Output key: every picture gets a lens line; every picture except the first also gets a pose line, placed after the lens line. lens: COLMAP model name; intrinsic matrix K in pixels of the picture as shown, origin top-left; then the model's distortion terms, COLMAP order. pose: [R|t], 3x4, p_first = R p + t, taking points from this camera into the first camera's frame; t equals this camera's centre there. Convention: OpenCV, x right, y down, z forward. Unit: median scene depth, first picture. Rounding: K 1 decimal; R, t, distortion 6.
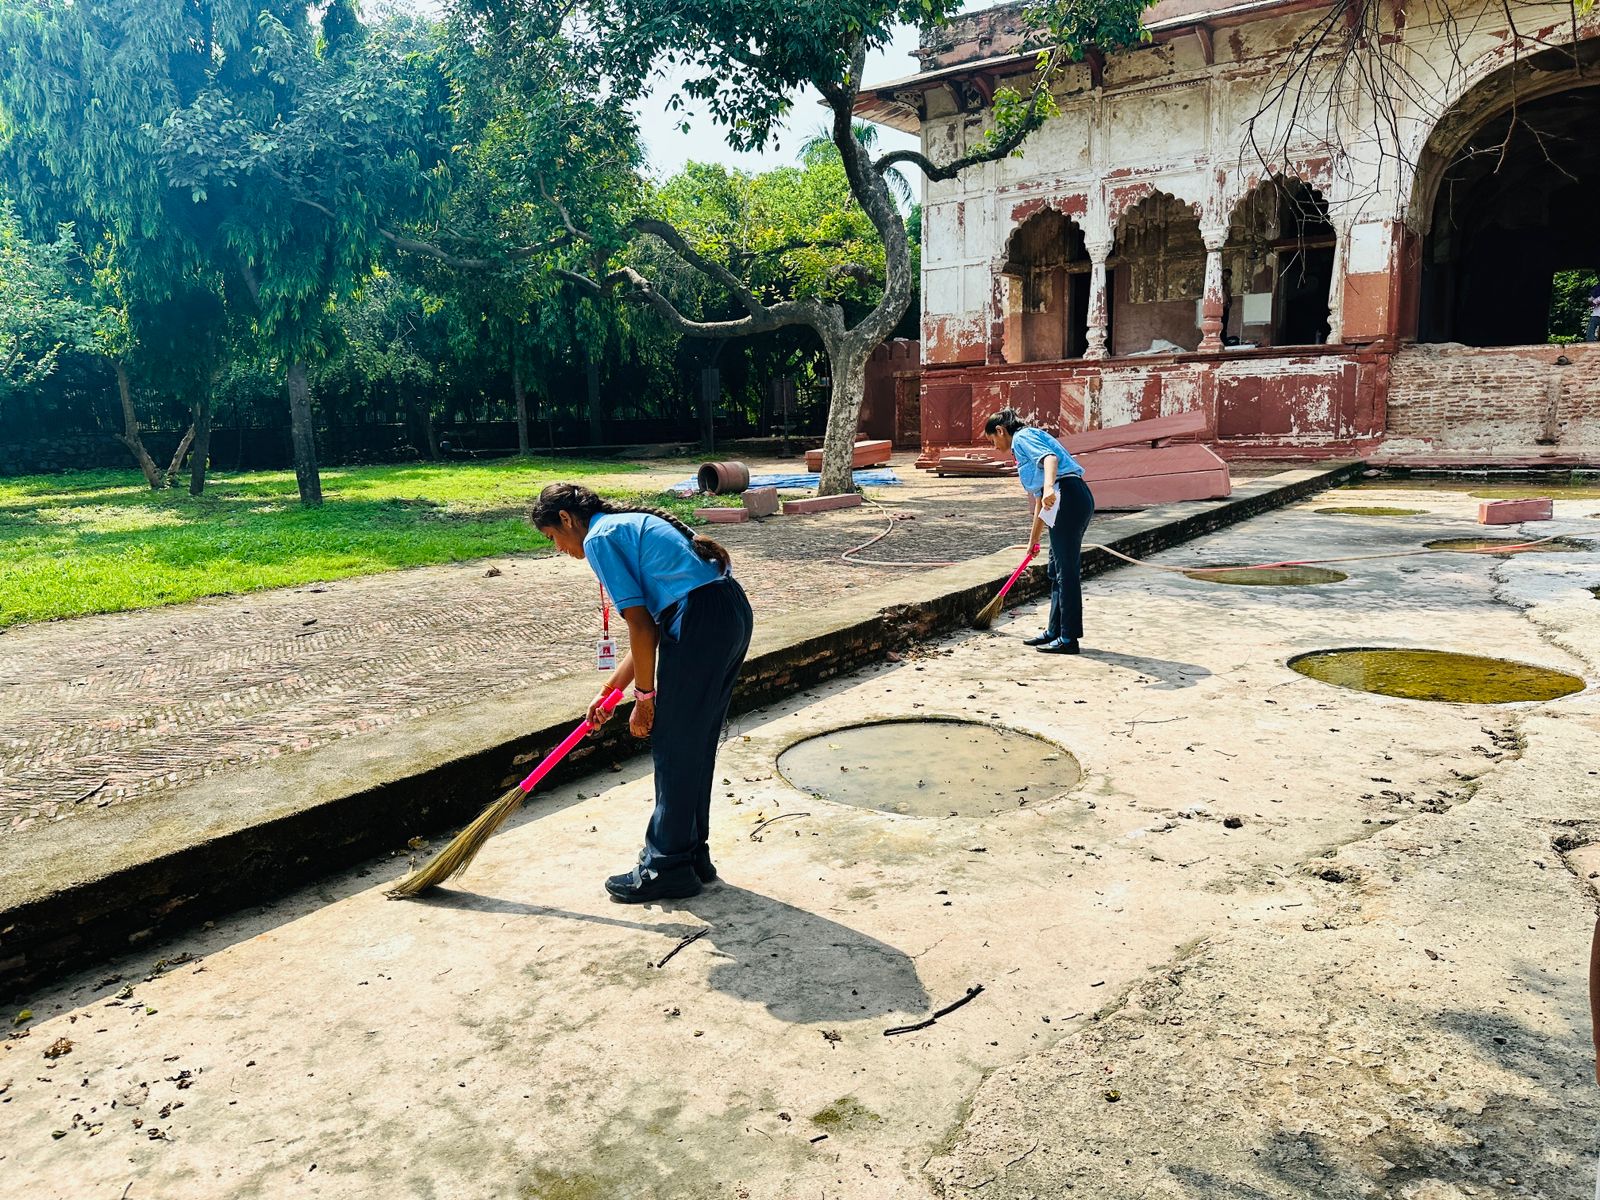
lens RADIAL K [[1112.8, 0, 792.7], [0, 1112.8, 638.1], [0, 0, 1]] dist [-0.027179, -0.003219]
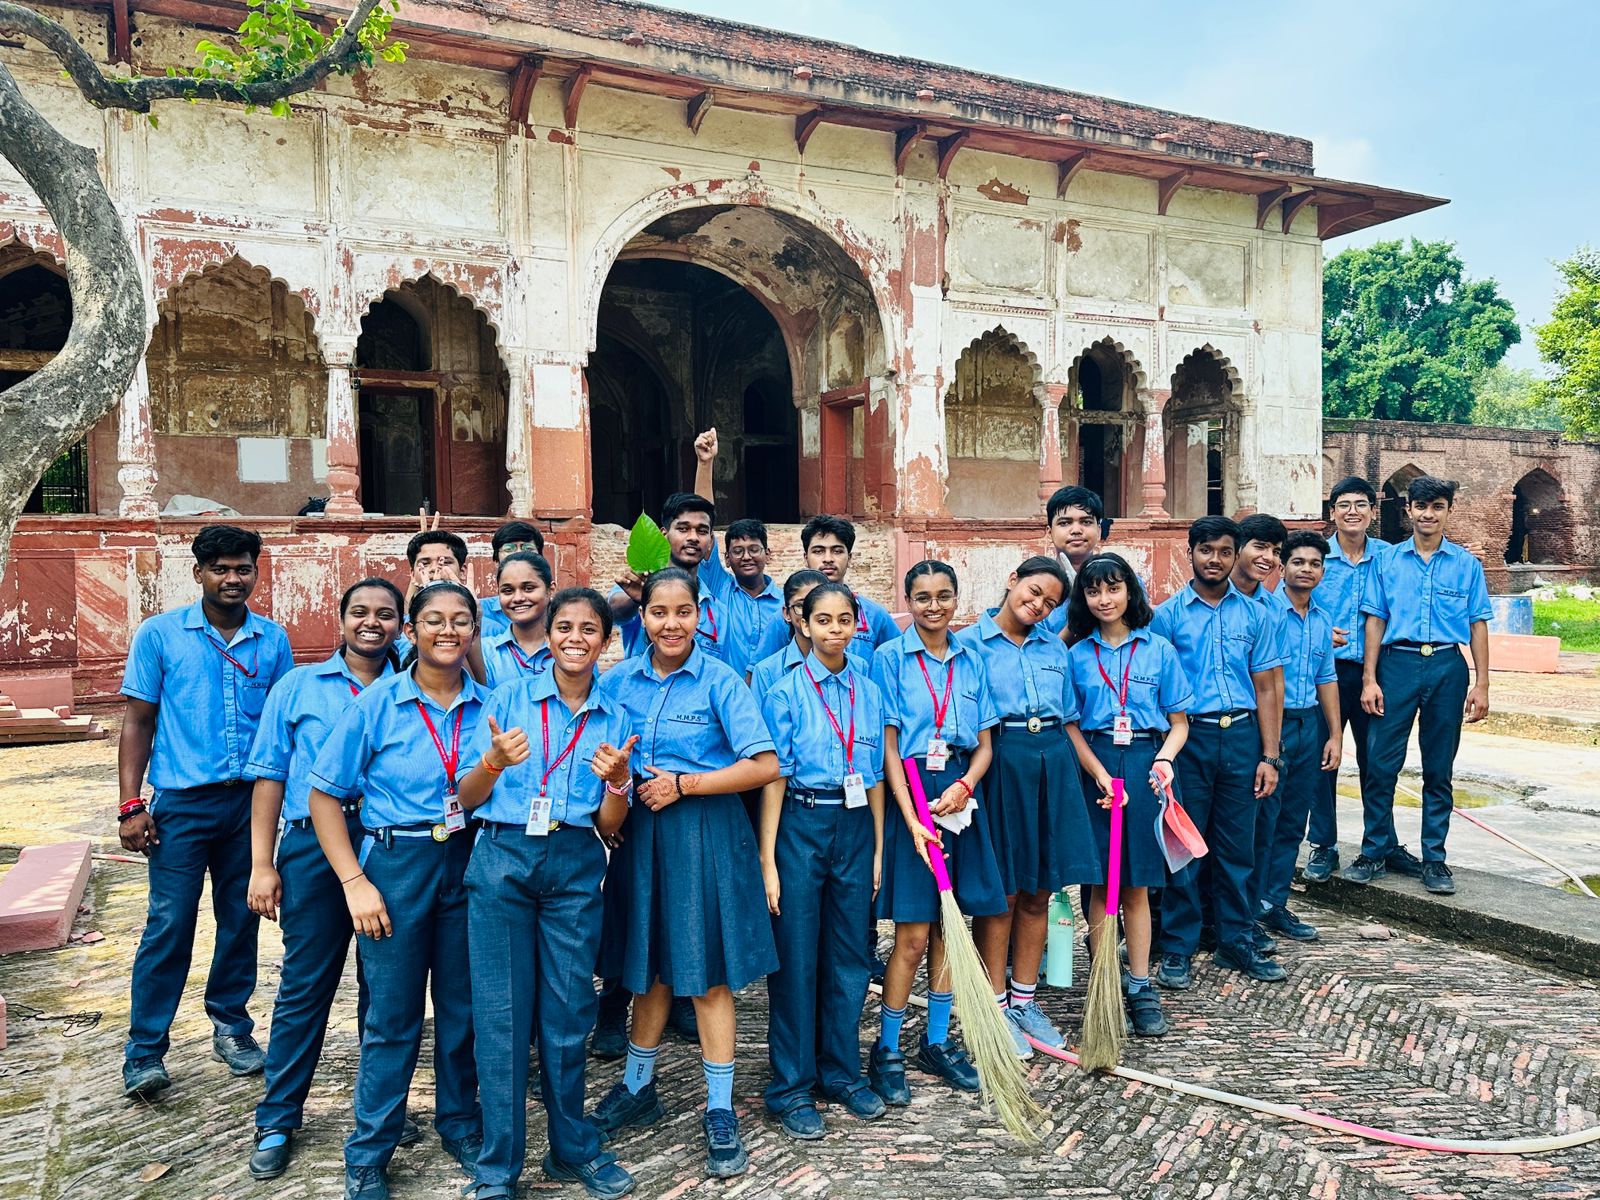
lens RADIAL K [[1221.1, 0, 799.4], [0, 1221.1, 651.9], [0, 0, 1]] dist [0.037047, -0.130143]
pose [[0.452286, -0.031519, 0.891316, -0.150174], [0.173199, 0.983454, -0.053110, -0.100375], [-0.874894, 0.178396, 0.450262, 0.472980]]
